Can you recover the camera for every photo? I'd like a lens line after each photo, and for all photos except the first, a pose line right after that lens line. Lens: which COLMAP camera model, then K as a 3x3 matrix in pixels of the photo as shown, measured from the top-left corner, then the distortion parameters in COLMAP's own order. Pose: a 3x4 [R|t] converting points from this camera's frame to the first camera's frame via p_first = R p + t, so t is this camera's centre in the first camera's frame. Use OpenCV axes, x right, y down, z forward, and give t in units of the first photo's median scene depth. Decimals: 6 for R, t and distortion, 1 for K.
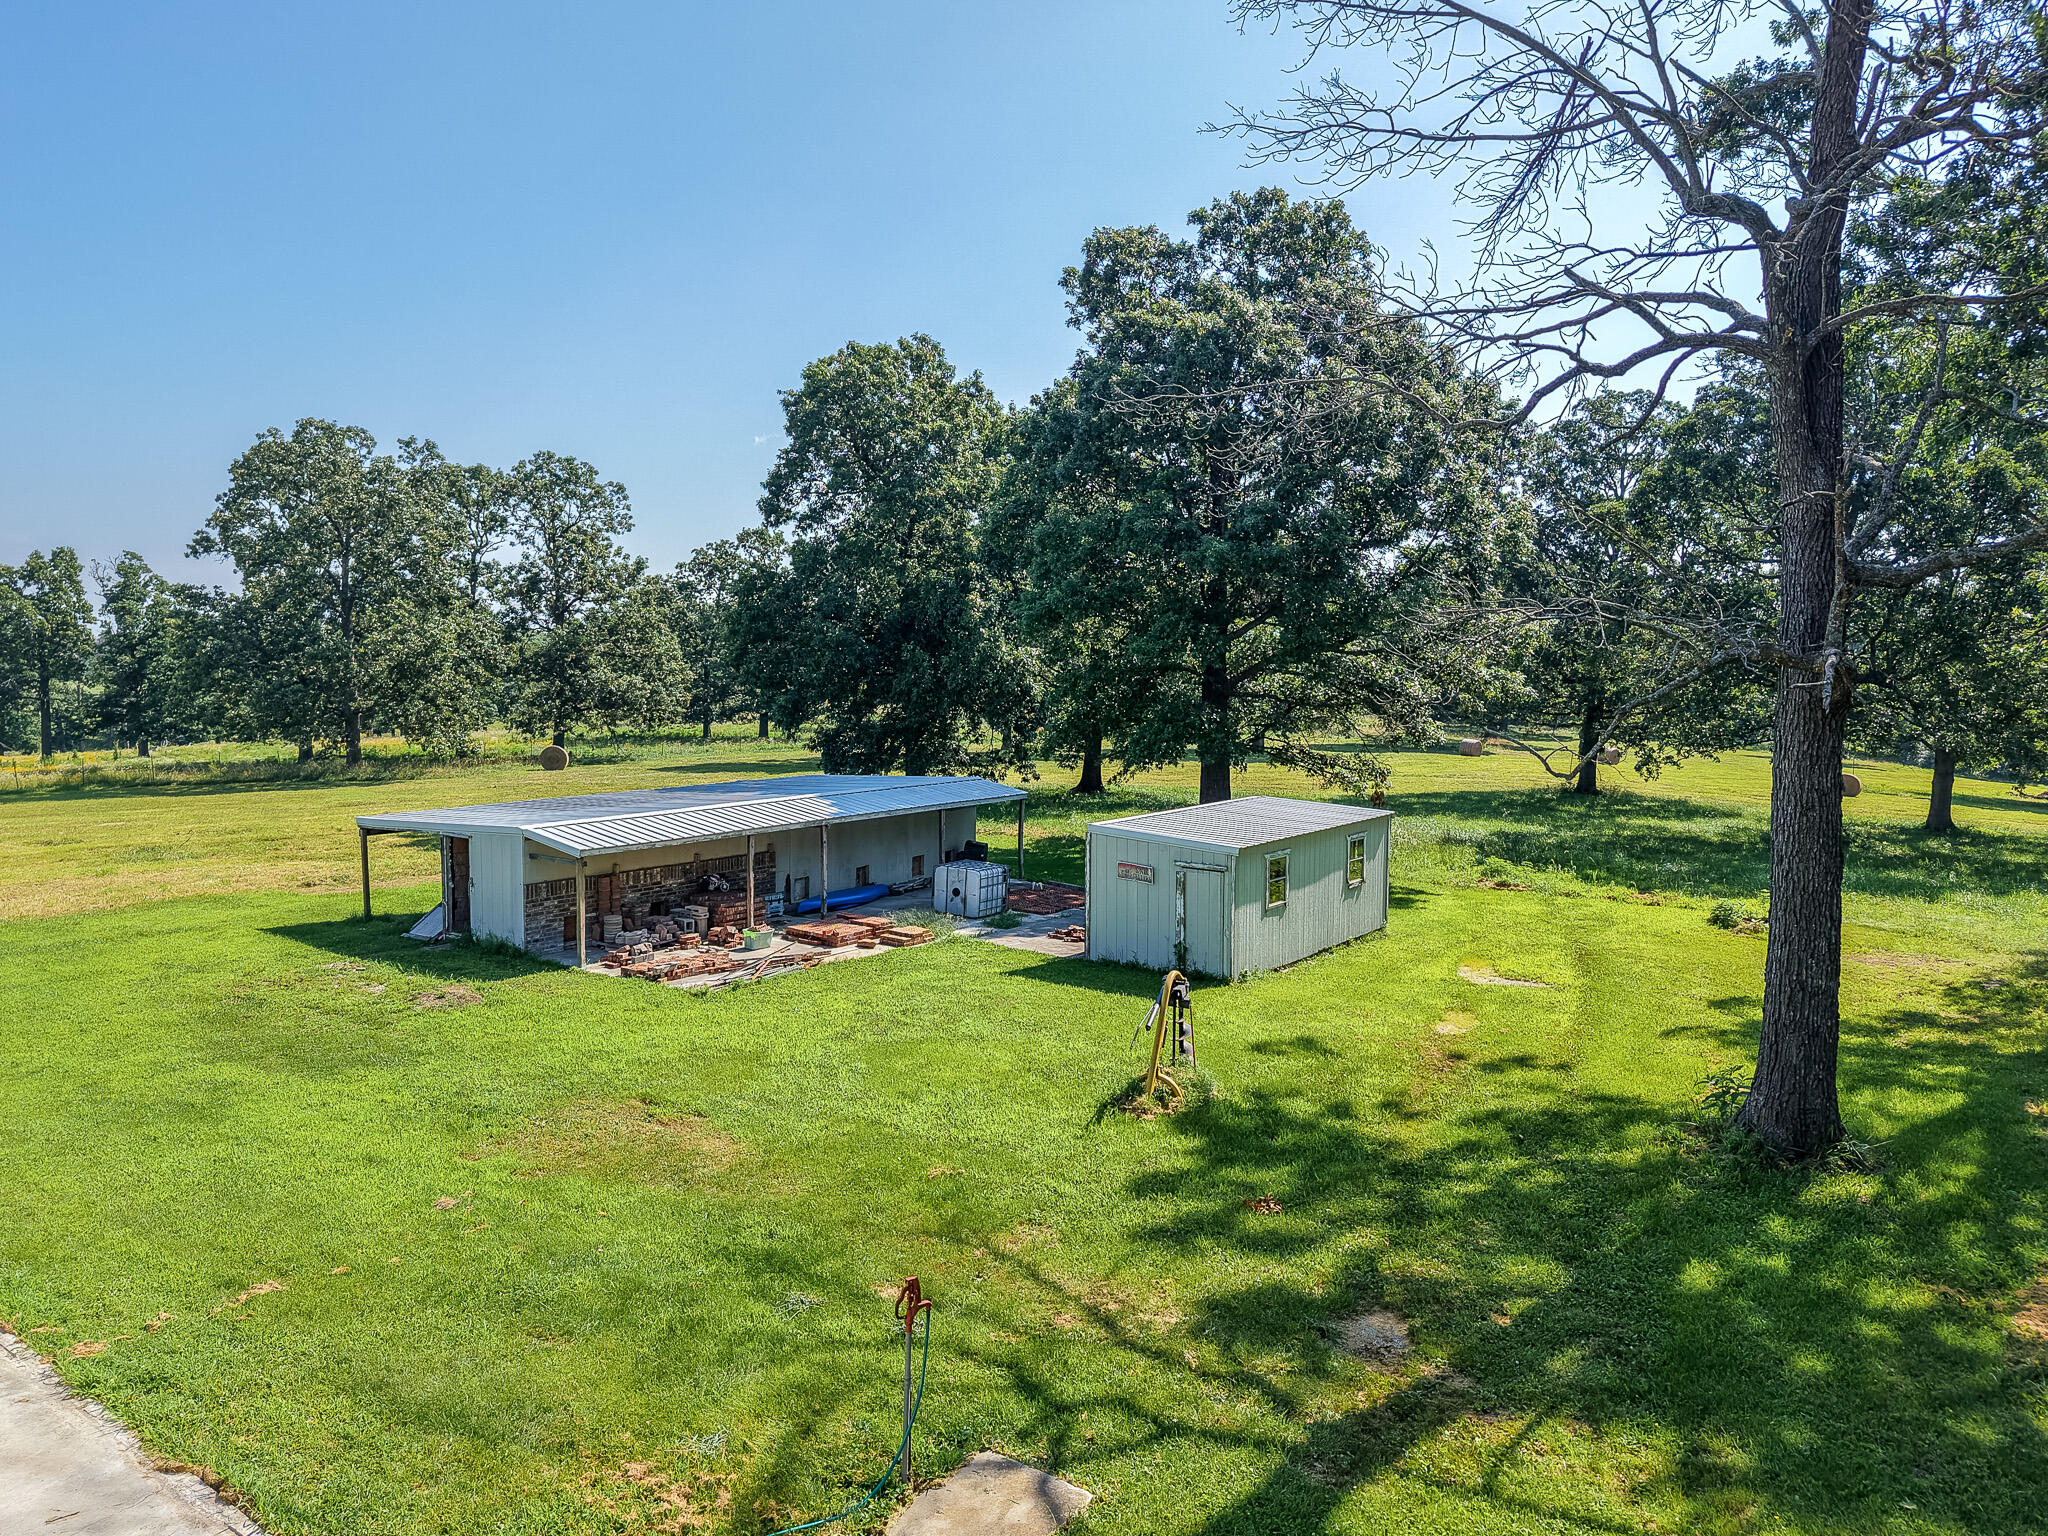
lens RADIAL K [[1545.8, 0, 993.9], [0, 1545.8, 770.9], [0, 0, 1]] dist [0.198586, -0.452659]
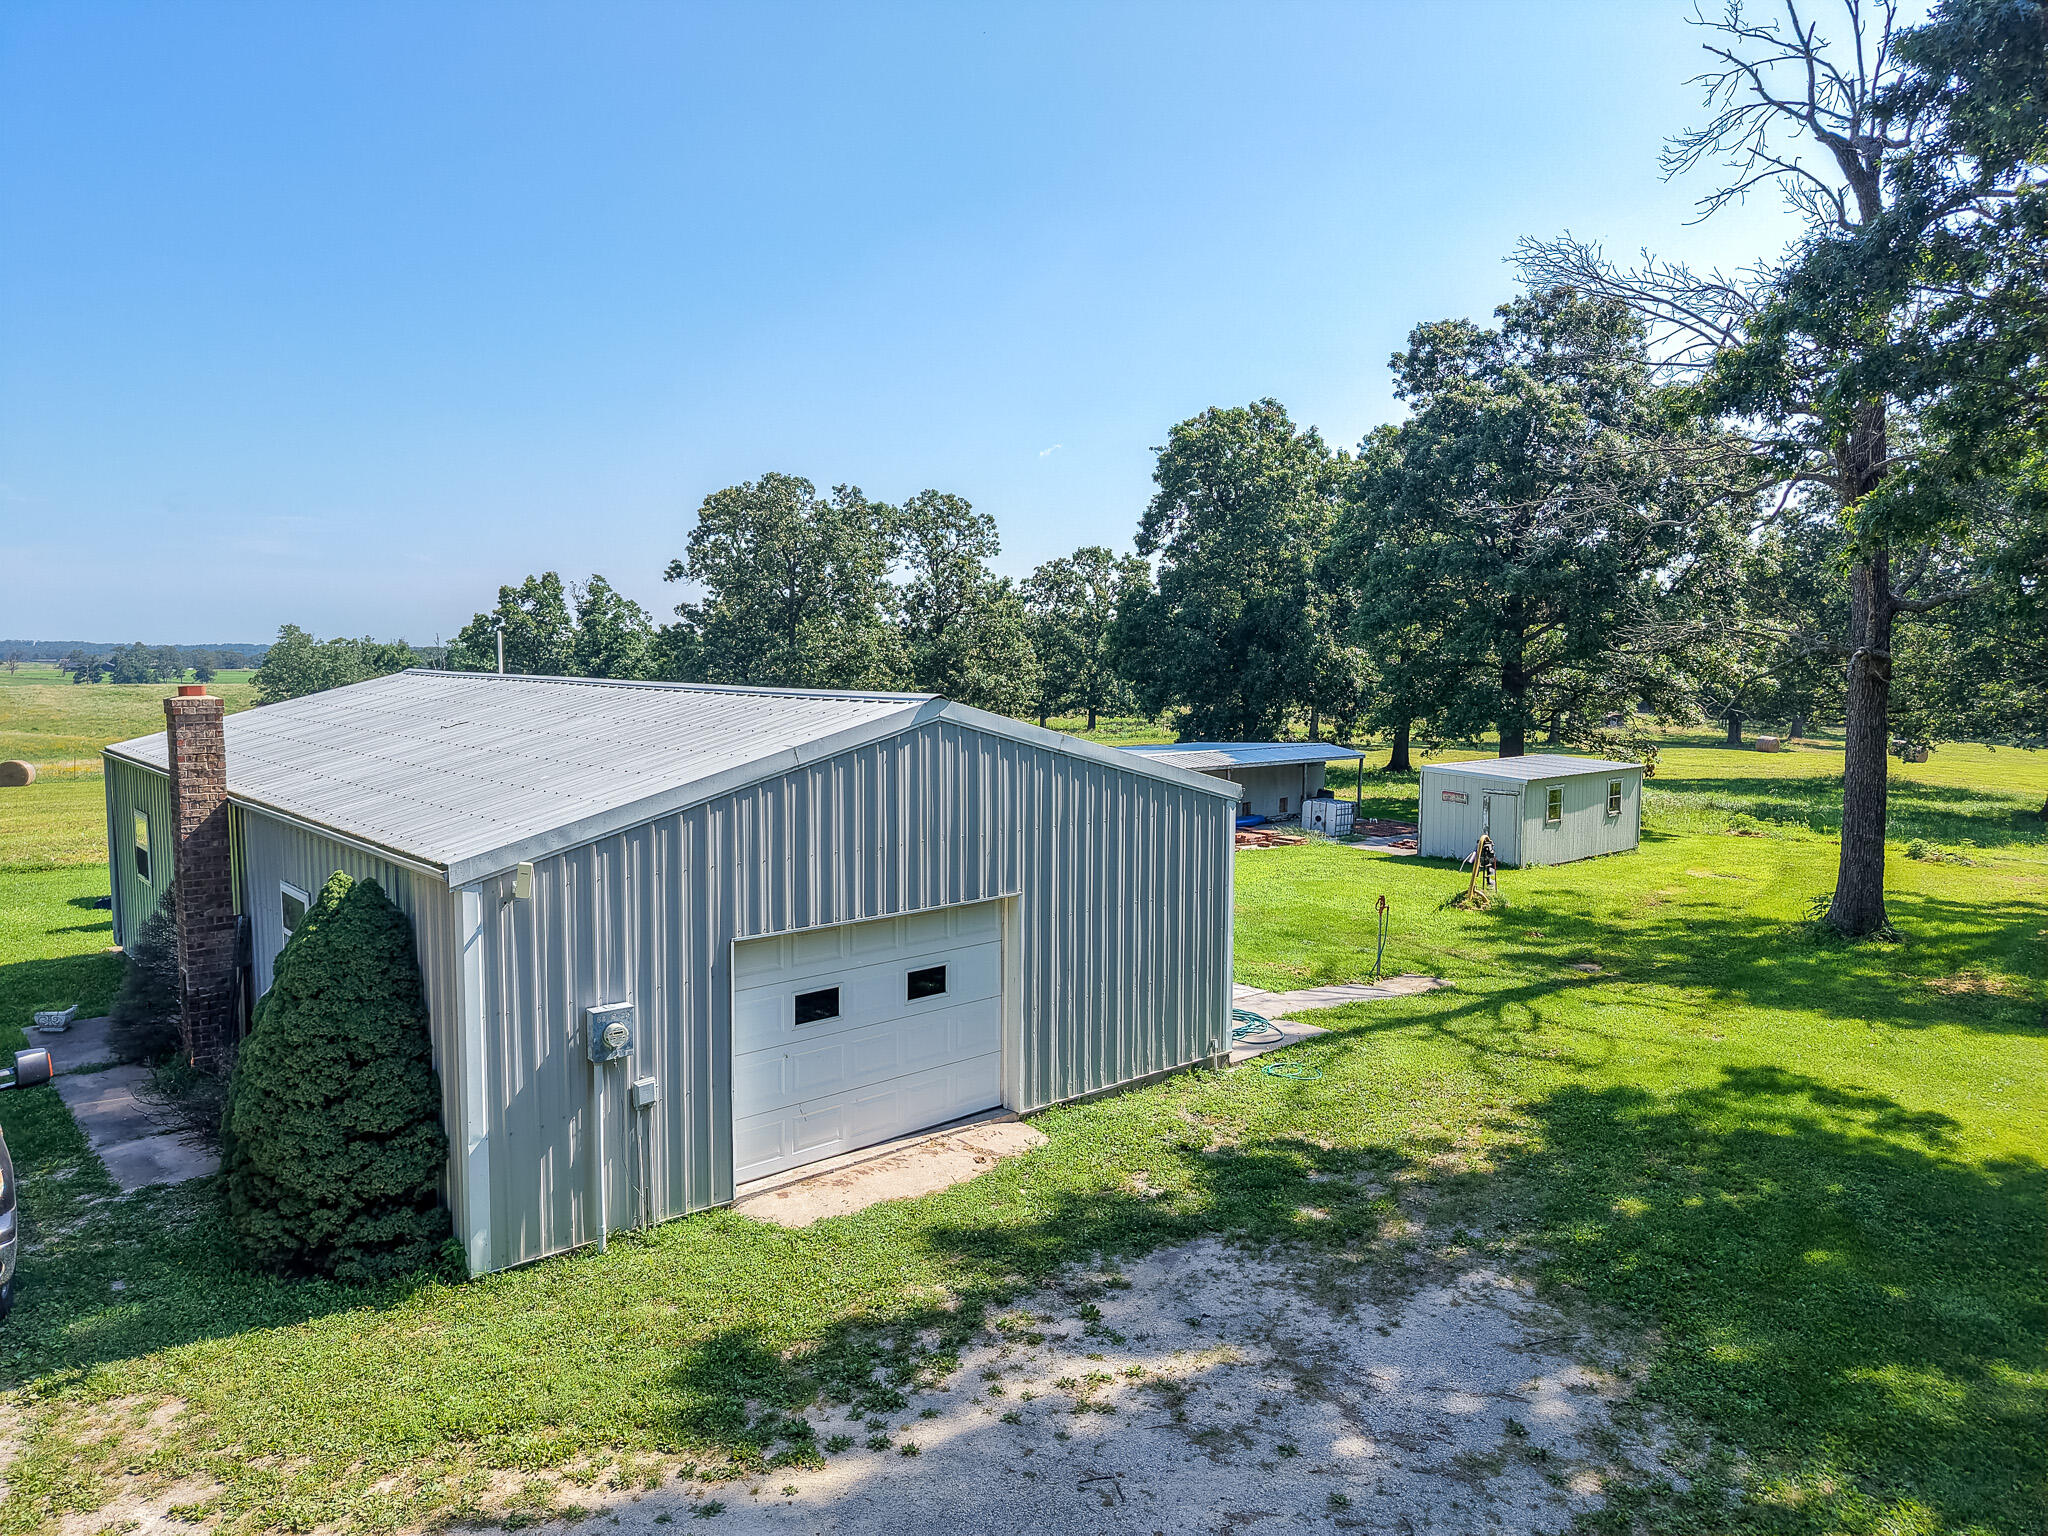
lens RADIAL K [[1545.8, 0, 993.9], [0, 1545.8, 770.9], [0, 0, 1]] dist [0.198586, -0.452659]
pose [[0.984322, 0.011831, -0.175981, -0.042367], [-0.012291, 0.999923, -0.001525, 0.025291], [0.175950, 0.003664, 0.984392, -0.300063]]
